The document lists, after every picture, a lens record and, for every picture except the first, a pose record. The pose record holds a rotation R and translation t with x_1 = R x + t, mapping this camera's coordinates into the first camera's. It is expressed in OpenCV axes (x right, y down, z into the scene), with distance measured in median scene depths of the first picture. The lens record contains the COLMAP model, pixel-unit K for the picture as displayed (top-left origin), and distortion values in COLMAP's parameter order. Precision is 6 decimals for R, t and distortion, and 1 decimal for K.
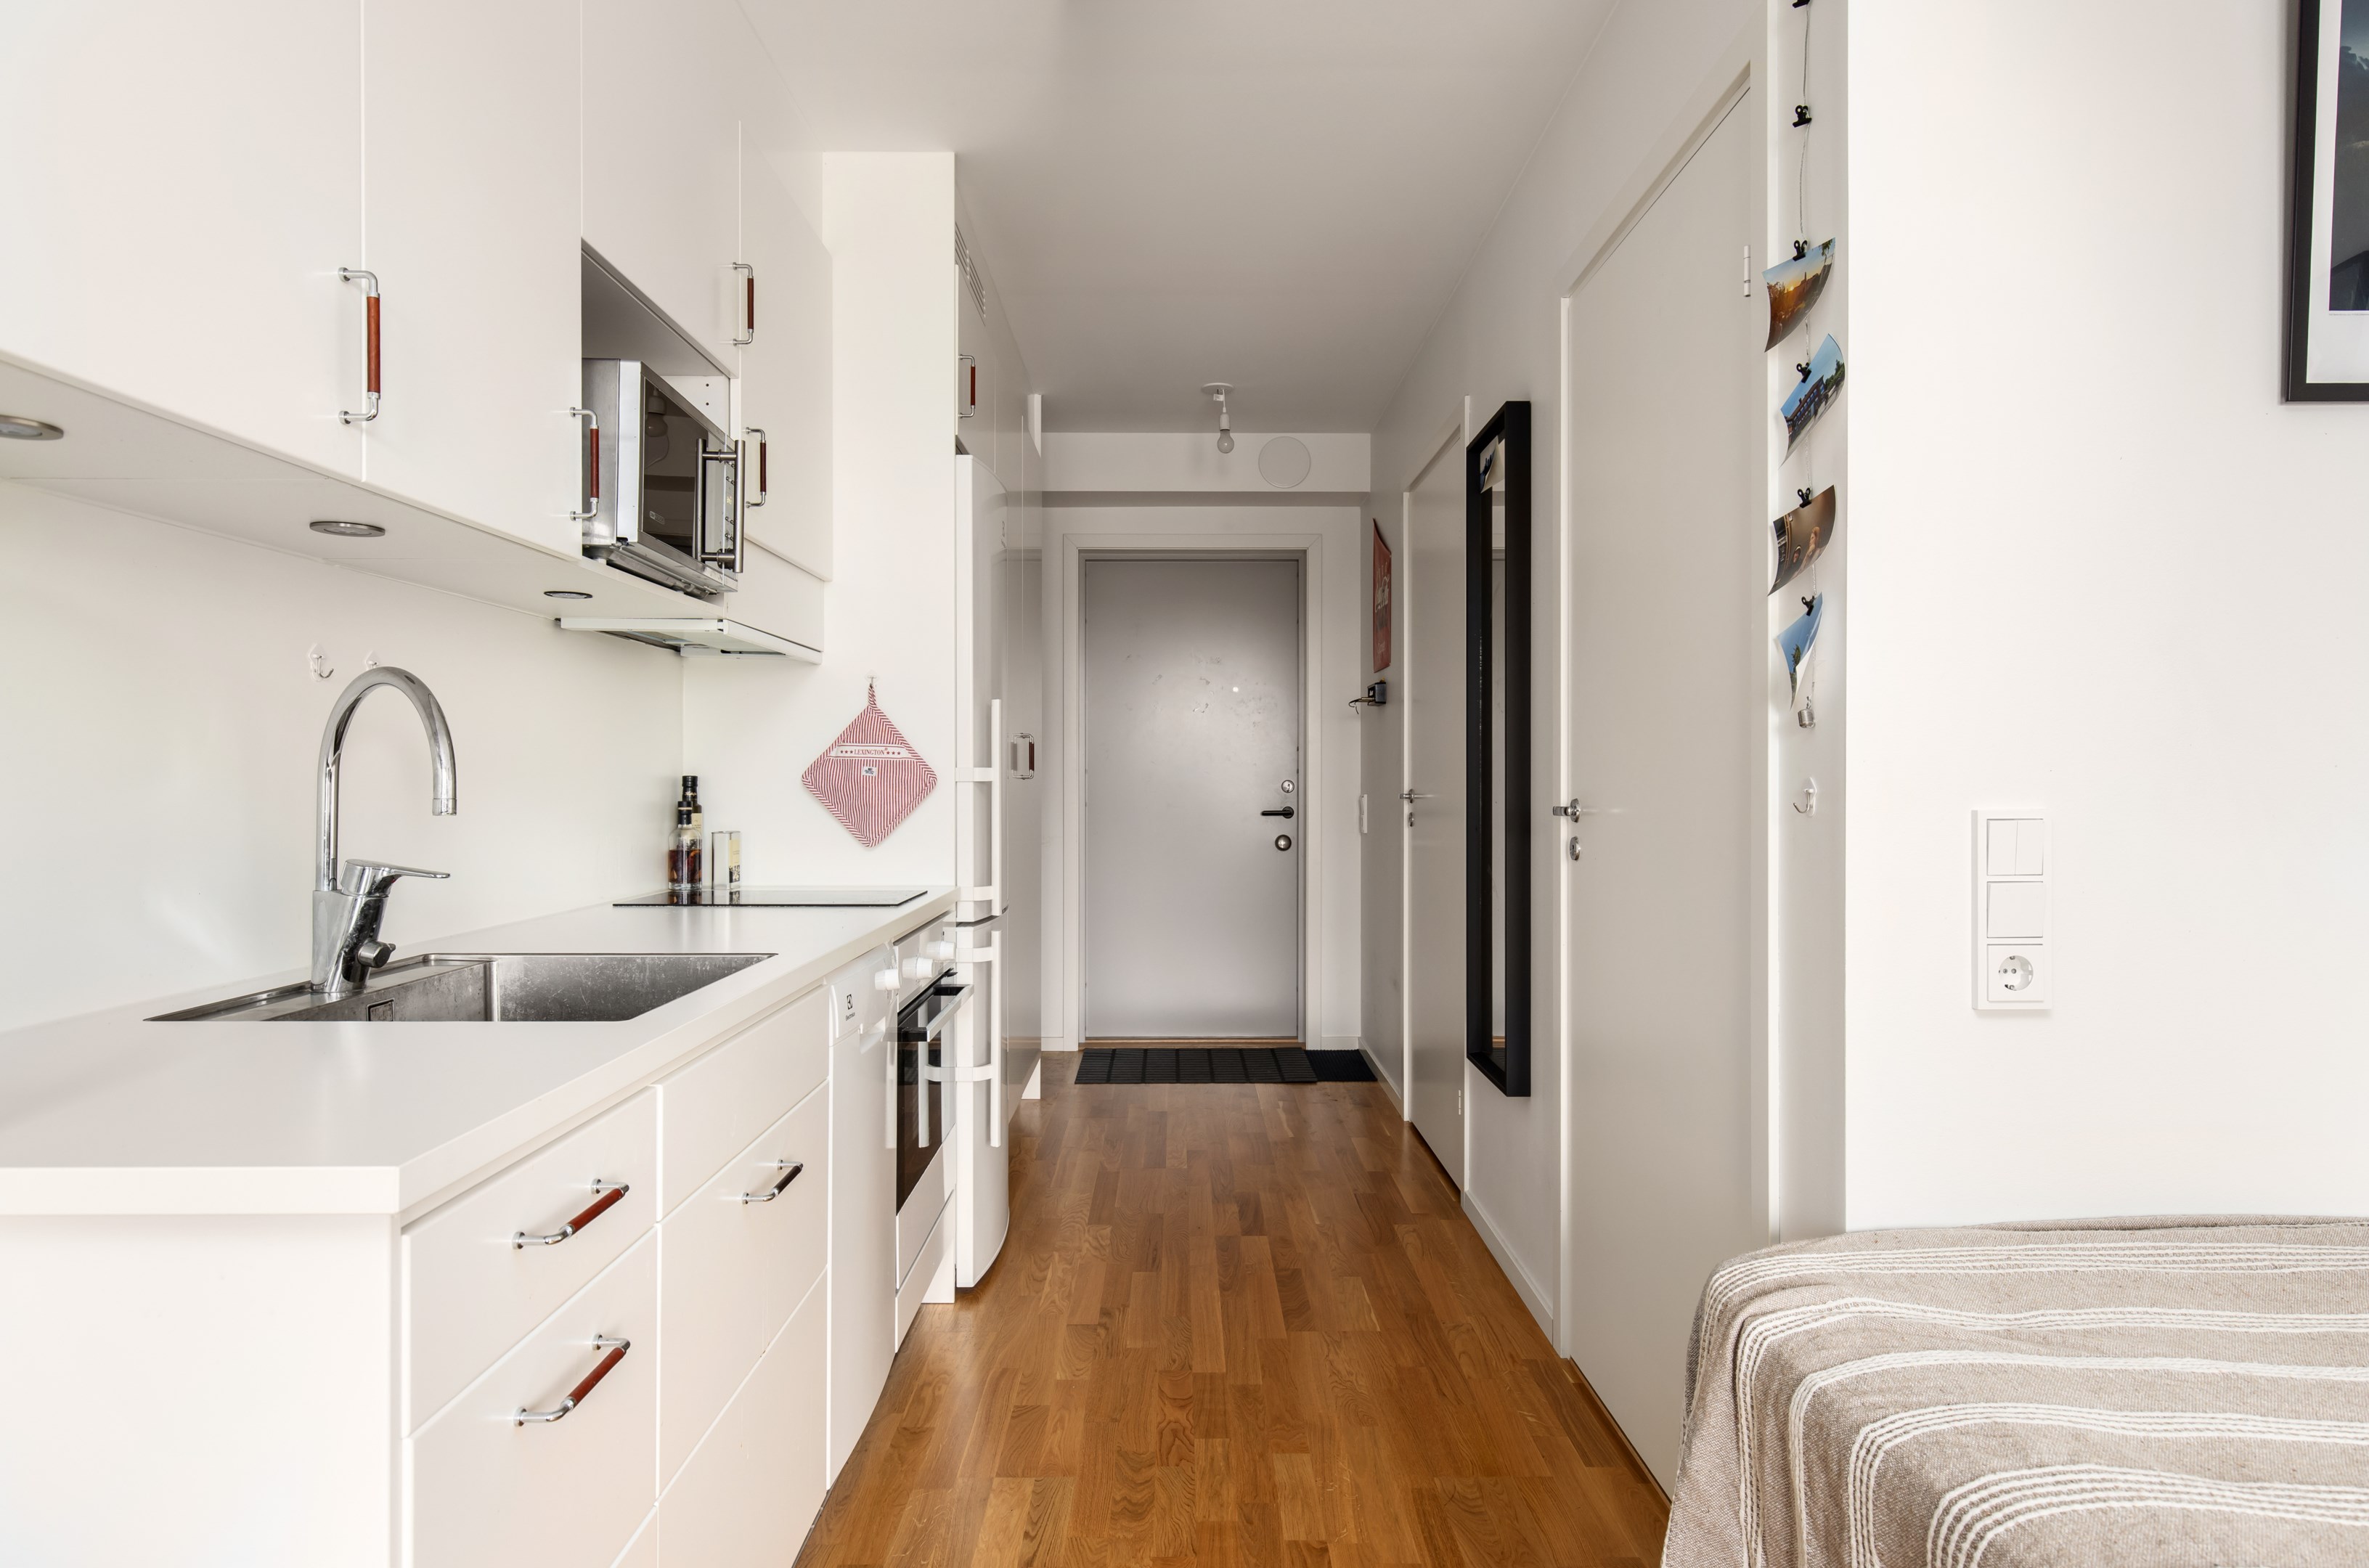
lens RADIAL K [[1331.1, 0, 1183.7], [0, 1331.1, 780.0], [0, 0, 1]] dist [0.006087, 0.000441]
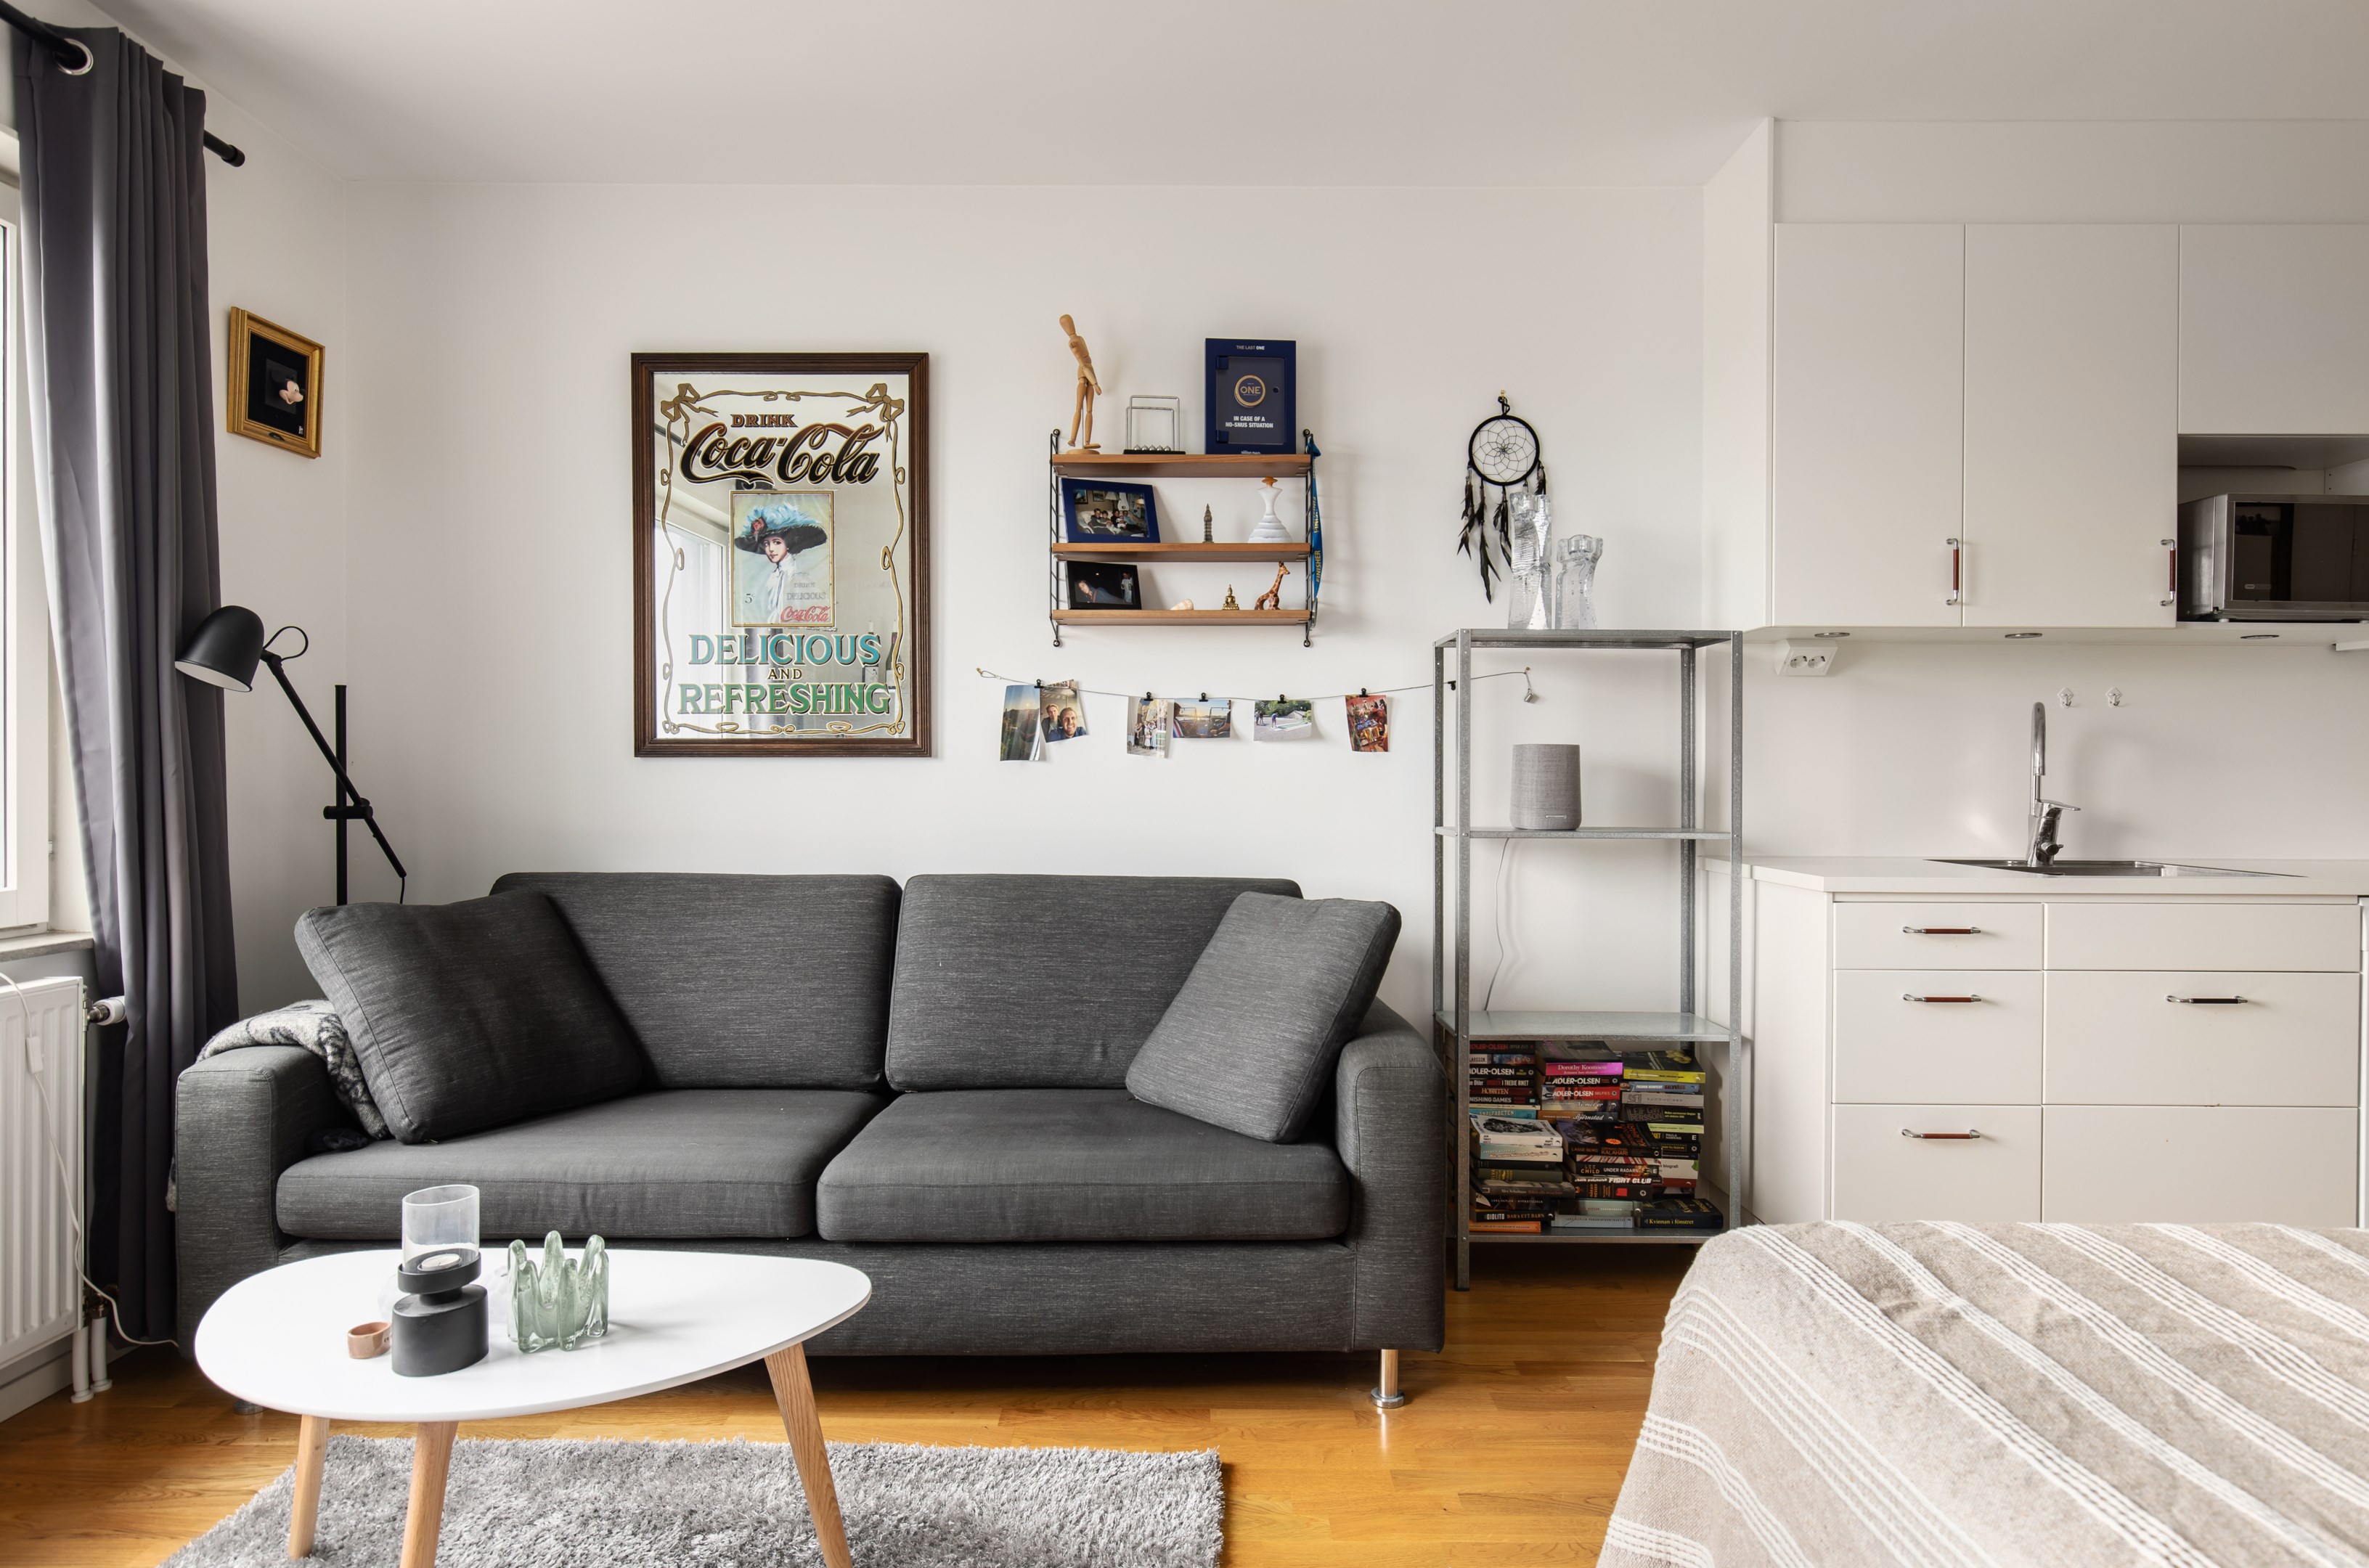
lens RADIAL K [[1331.1, 0, 1183.7], [0, 1331.1, 780.0], [0, 0, 1]] dist [0.006087, 0.000441]
pose [[0.005114, 0.003102, -0.999982, 0.730559], [-0.005931, 0.999978, 0.003072, 0.017398], [0.999969, 0.005916, 0.005132, -0.151327]]
